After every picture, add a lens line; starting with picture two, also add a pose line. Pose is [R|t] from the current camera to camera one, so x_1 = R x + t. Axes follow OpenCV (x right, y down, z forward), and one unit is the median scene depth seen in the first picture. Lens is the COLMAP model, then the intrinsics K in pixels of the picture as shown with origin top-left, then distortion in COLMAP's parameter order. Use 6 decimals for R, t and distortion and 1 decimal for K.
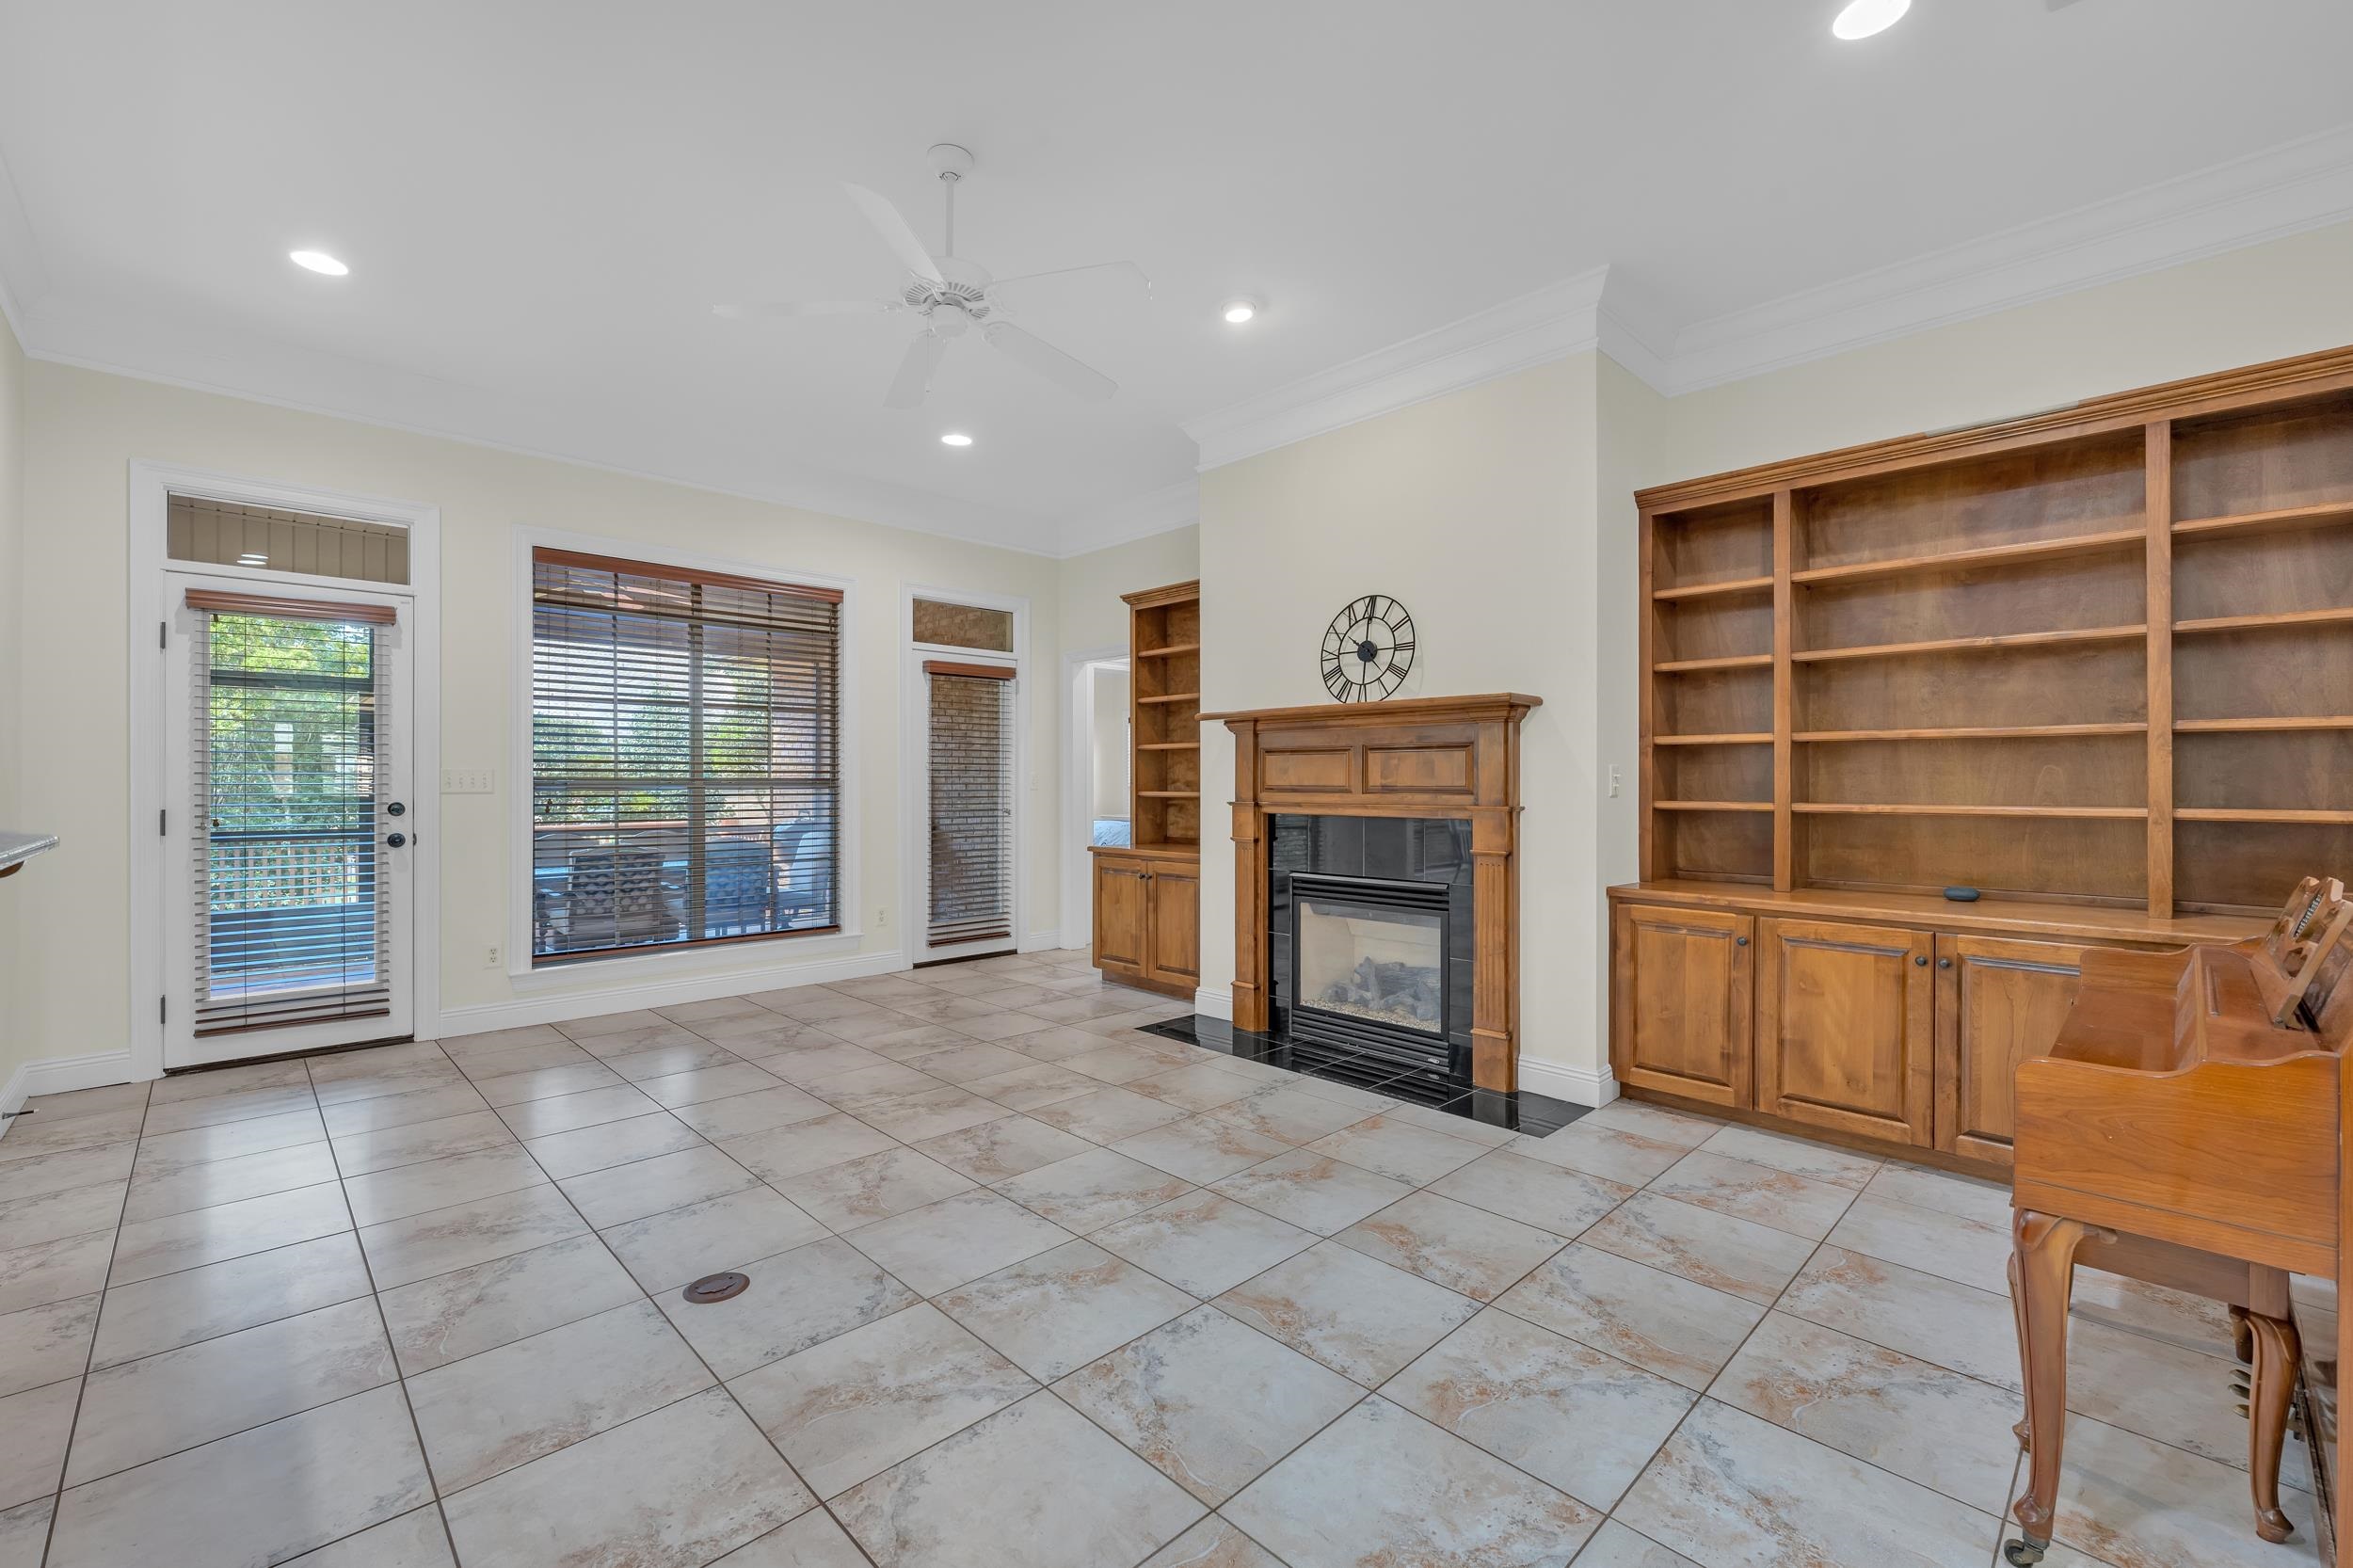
lens RADIAL K [[976.2, 0, 1170.5], [0, 976.2, 782.0], [0, 0, 1]] dist [-0.003868, -0.000226]
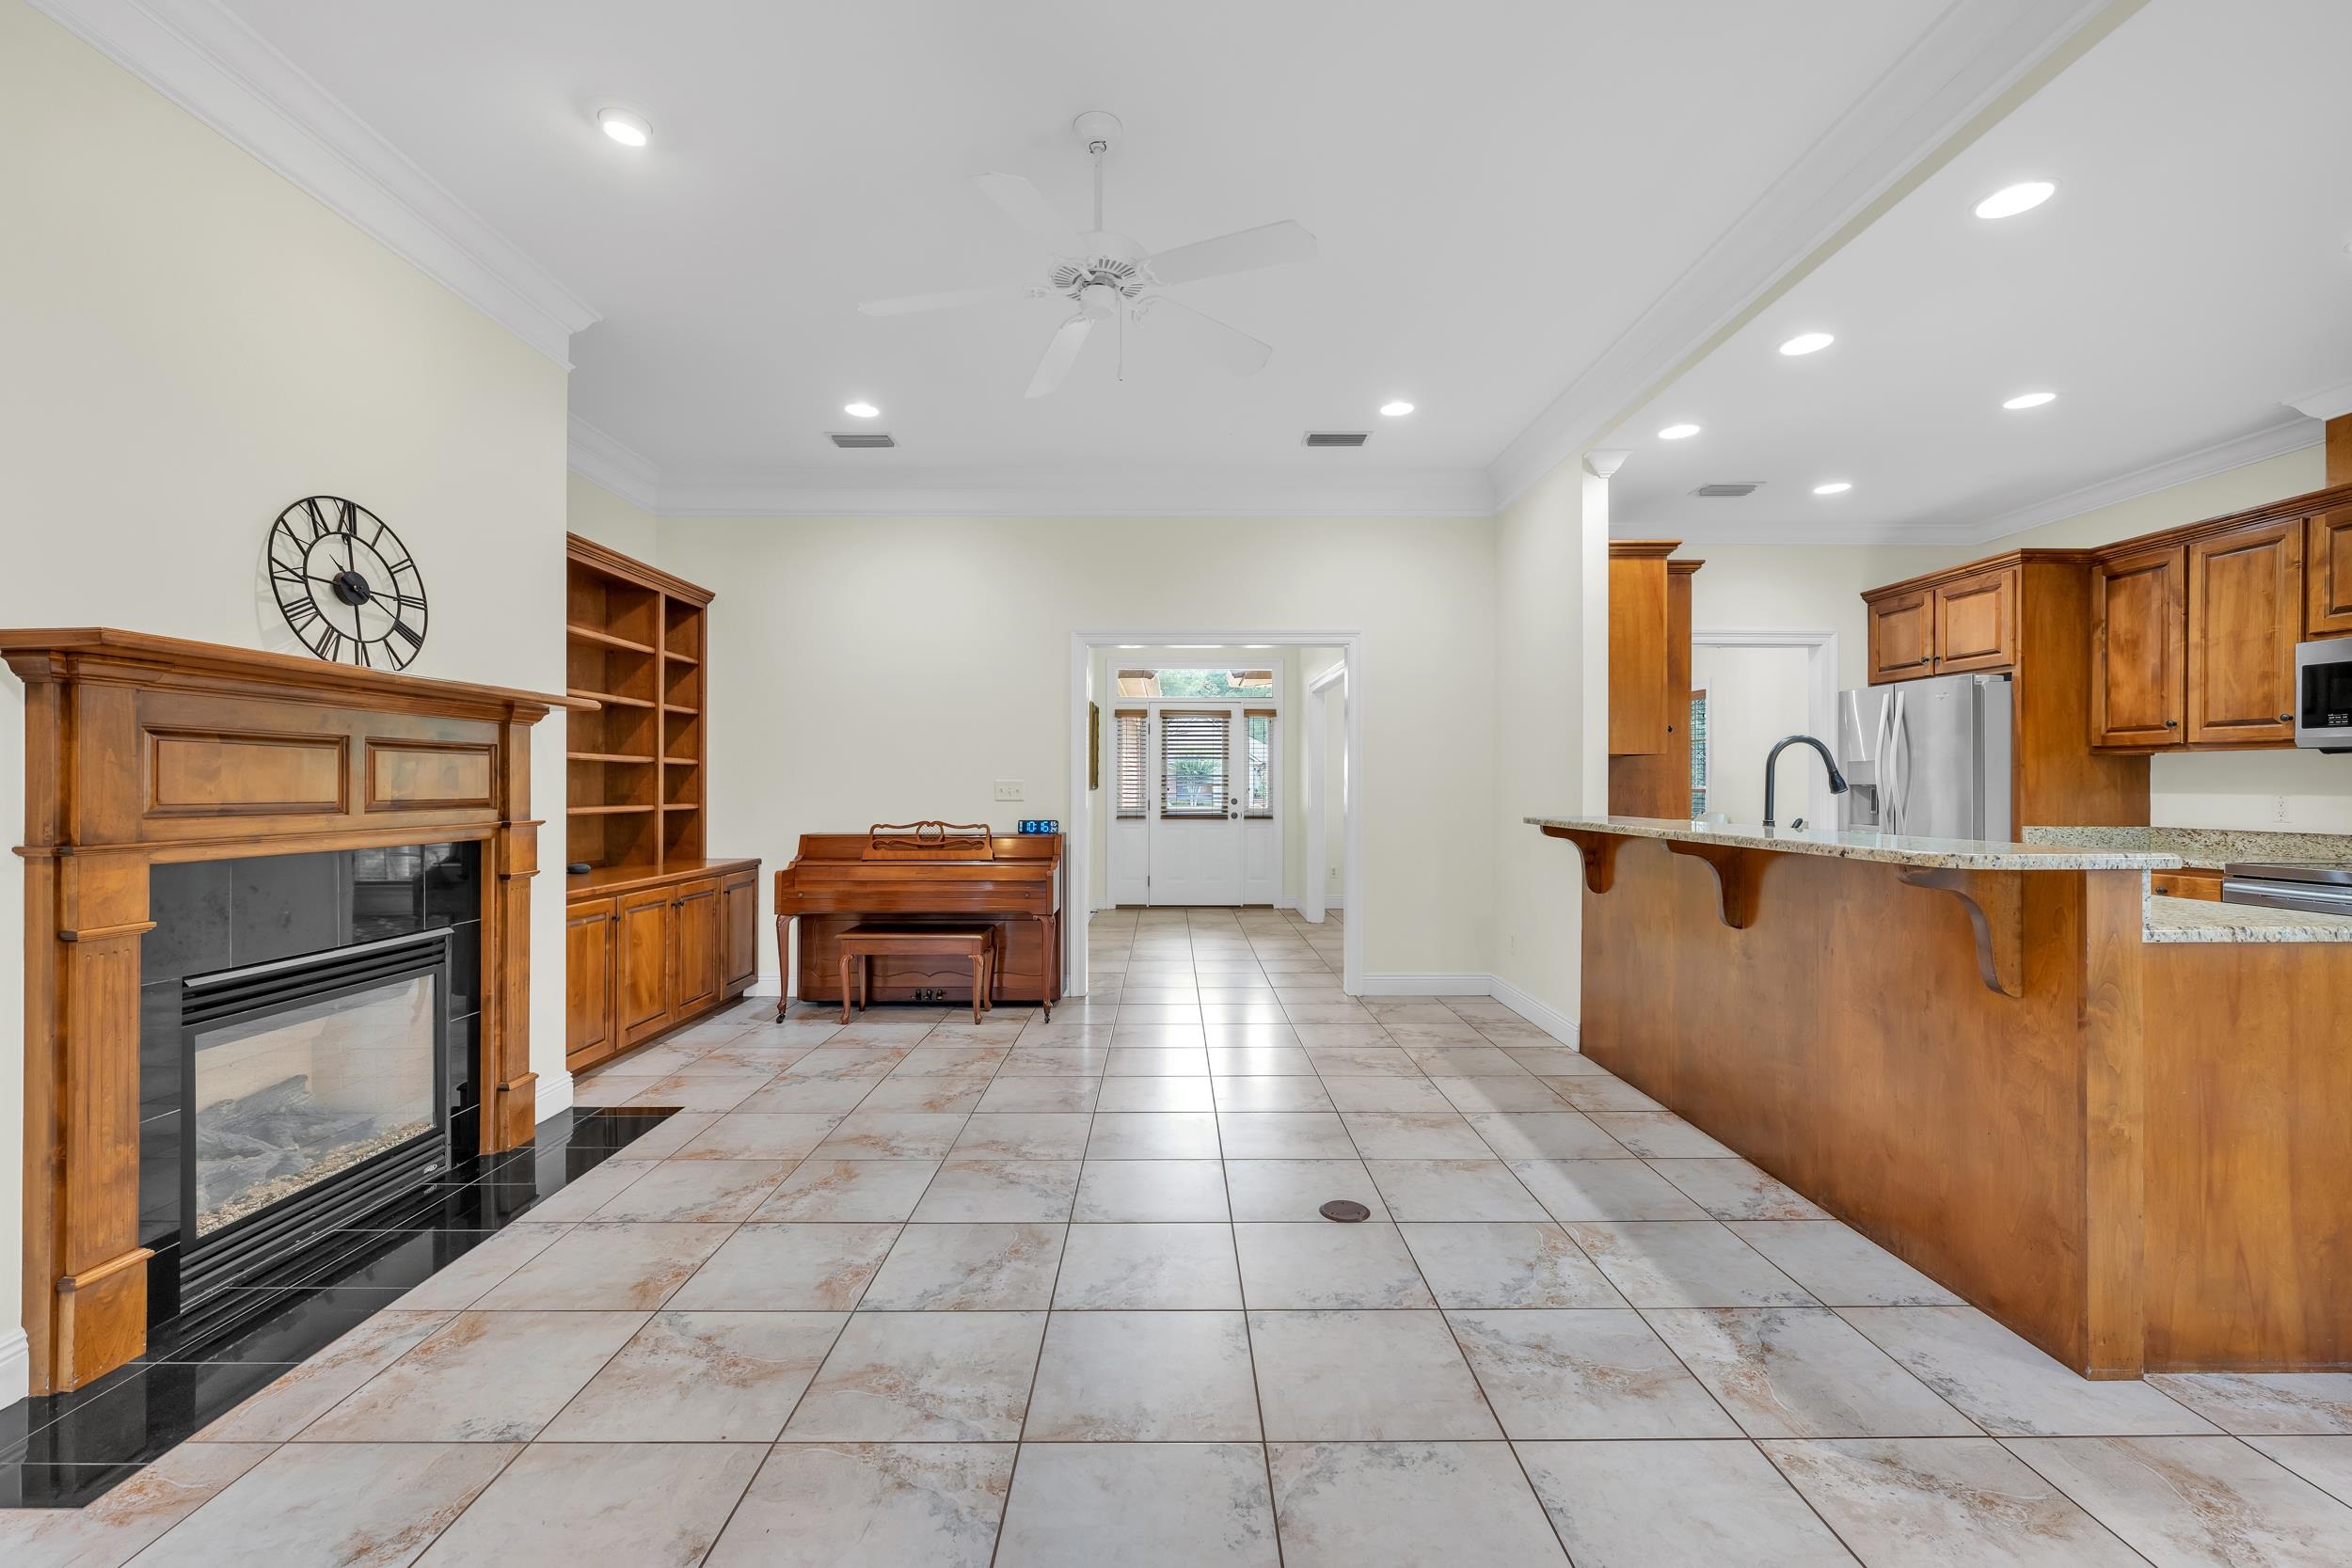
lens RADIAL K [[975.7, 0, 1170.0], [0, 975.7, 782.0], [0, 0, 1]] dist [-0.003868, -0.000226]
pose [[-0.718787, 0.001426, 0.695229, -0.674990], [-0.001377, 0.999993, -0.003474, -0.007535], [-0.695229, -0.003454, -0.718780, 1.184239]]
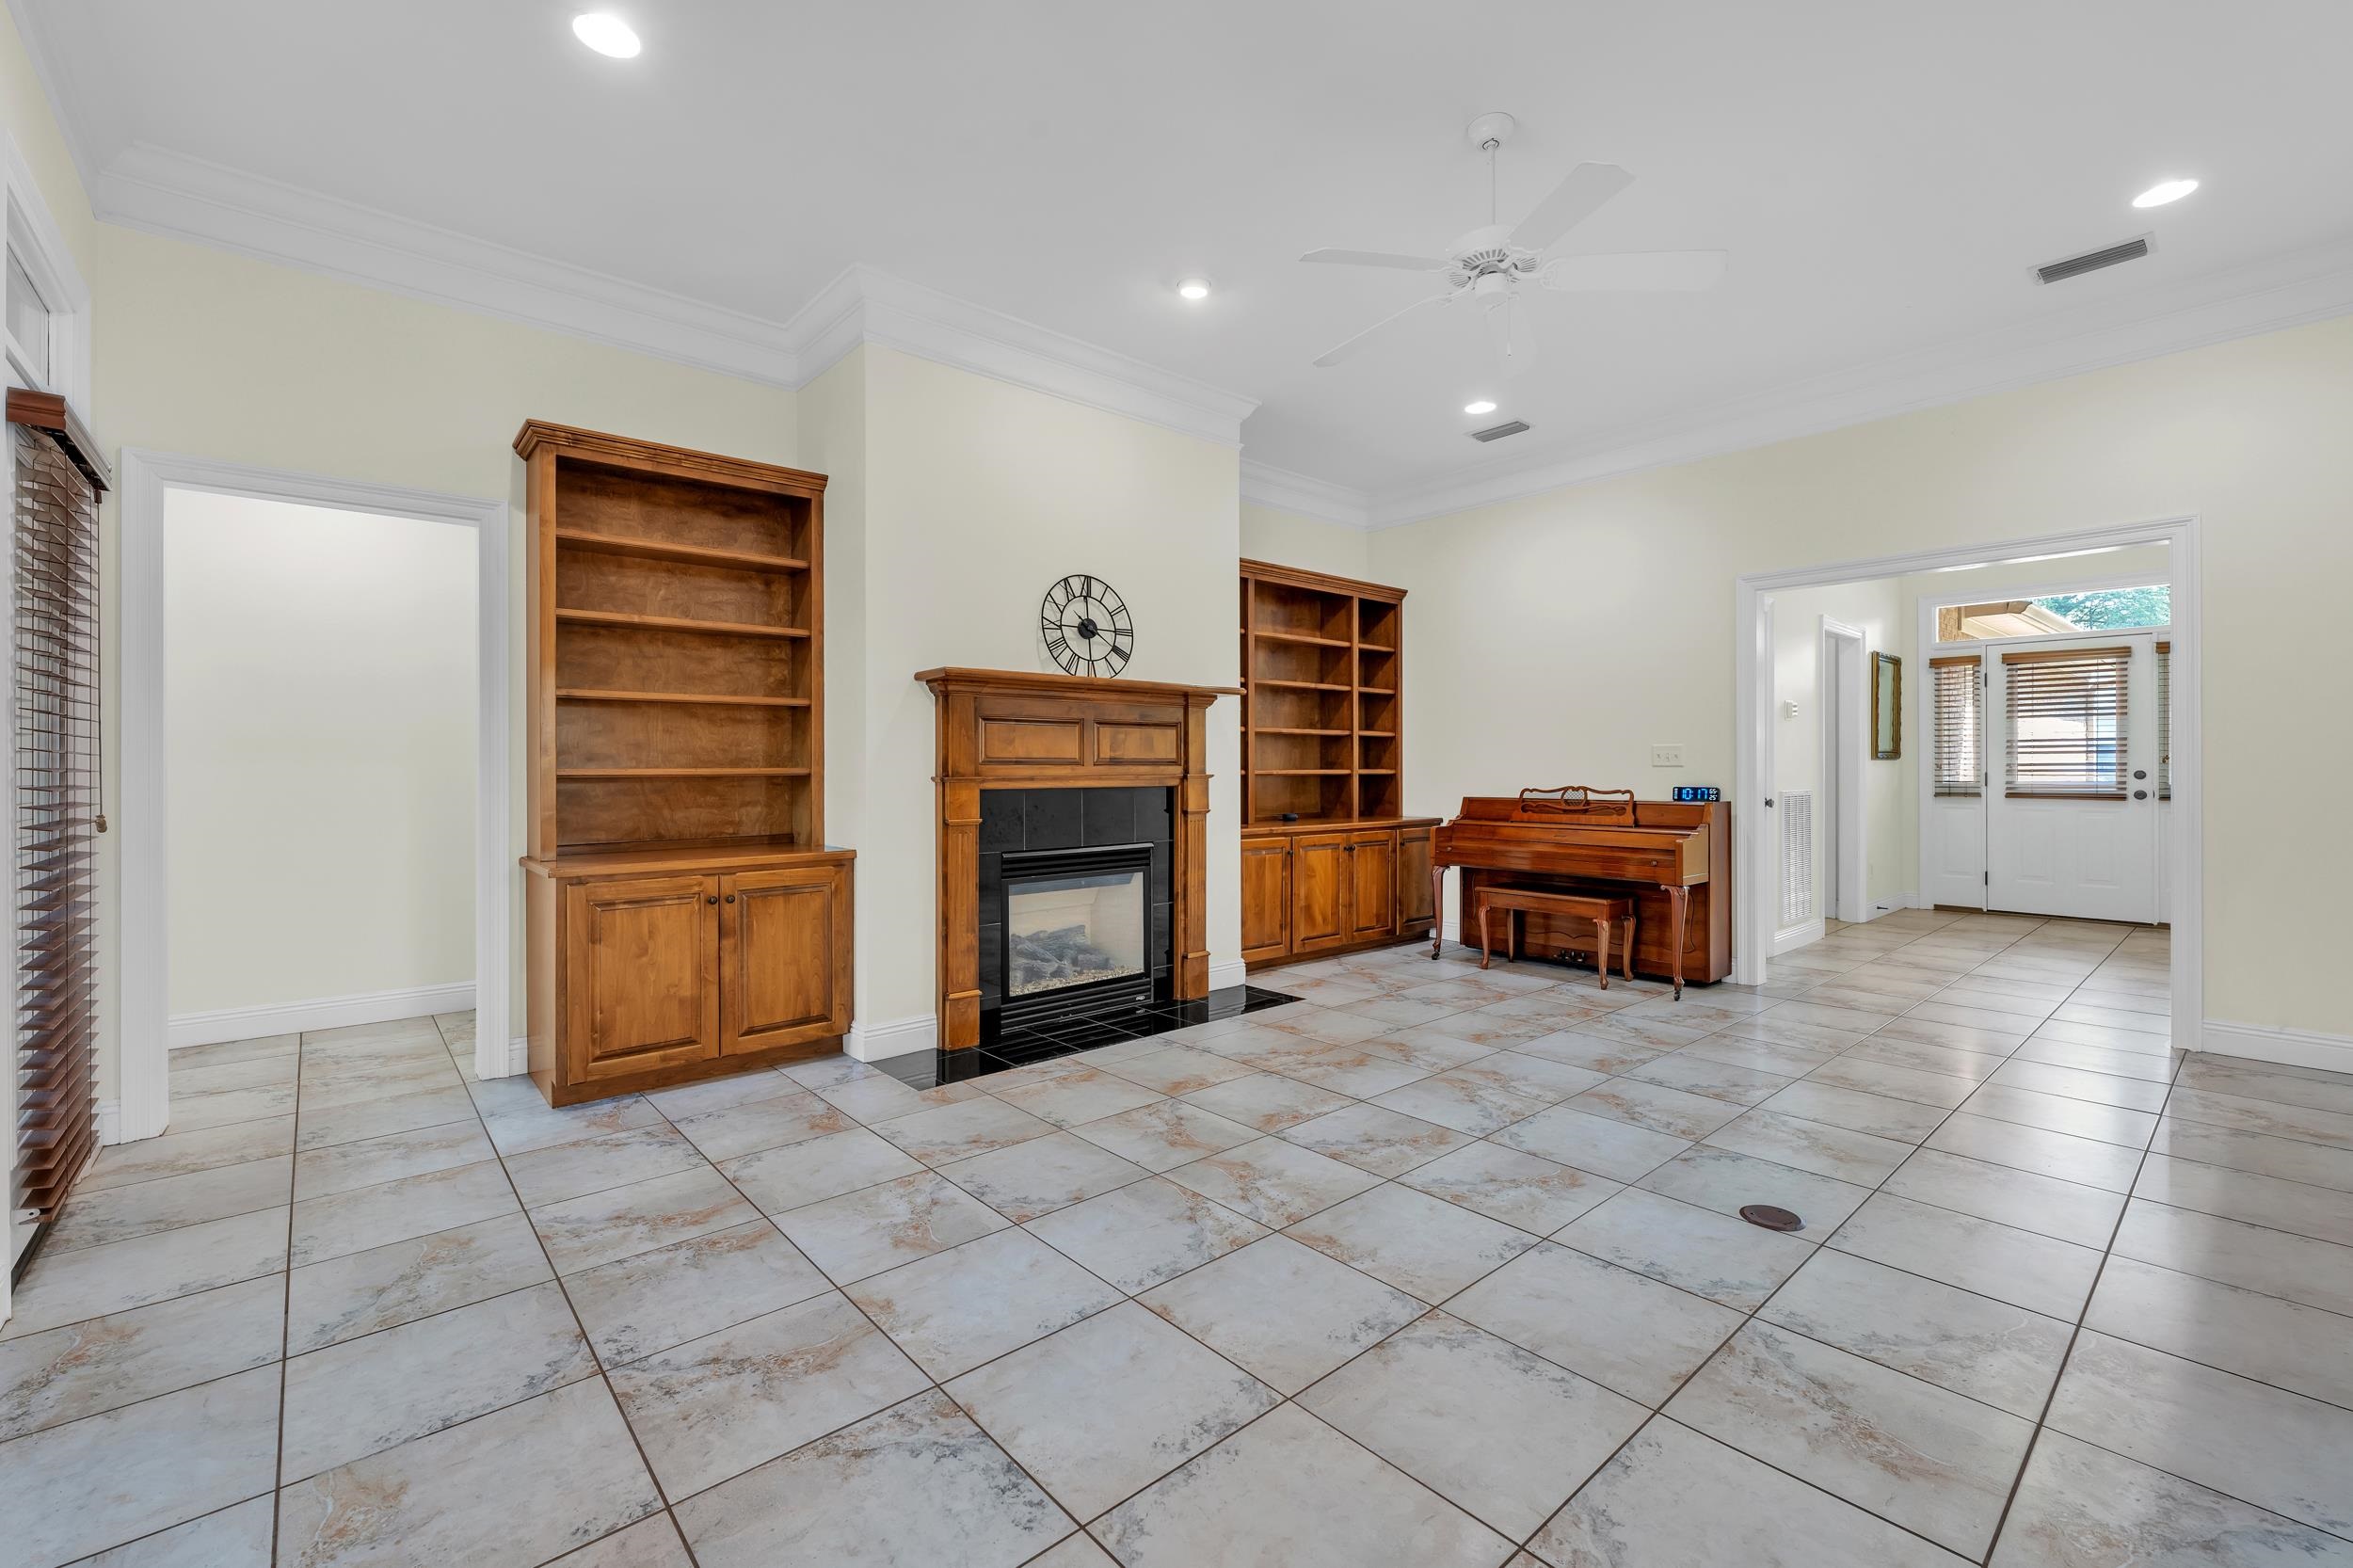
lens RADIAL K [[988.9, 0, 1173.9], [0, 988.9, 769.6], [0, 0, 1]] dist [-0.003400, -0.000074]
pose [[0.053713, -0.003644, 0.998550, -0.921271], [0.001737, 0.999992, 0.003556, 0.013382], [-0.998555, 0.001543, 0.053719, 0.931144]]
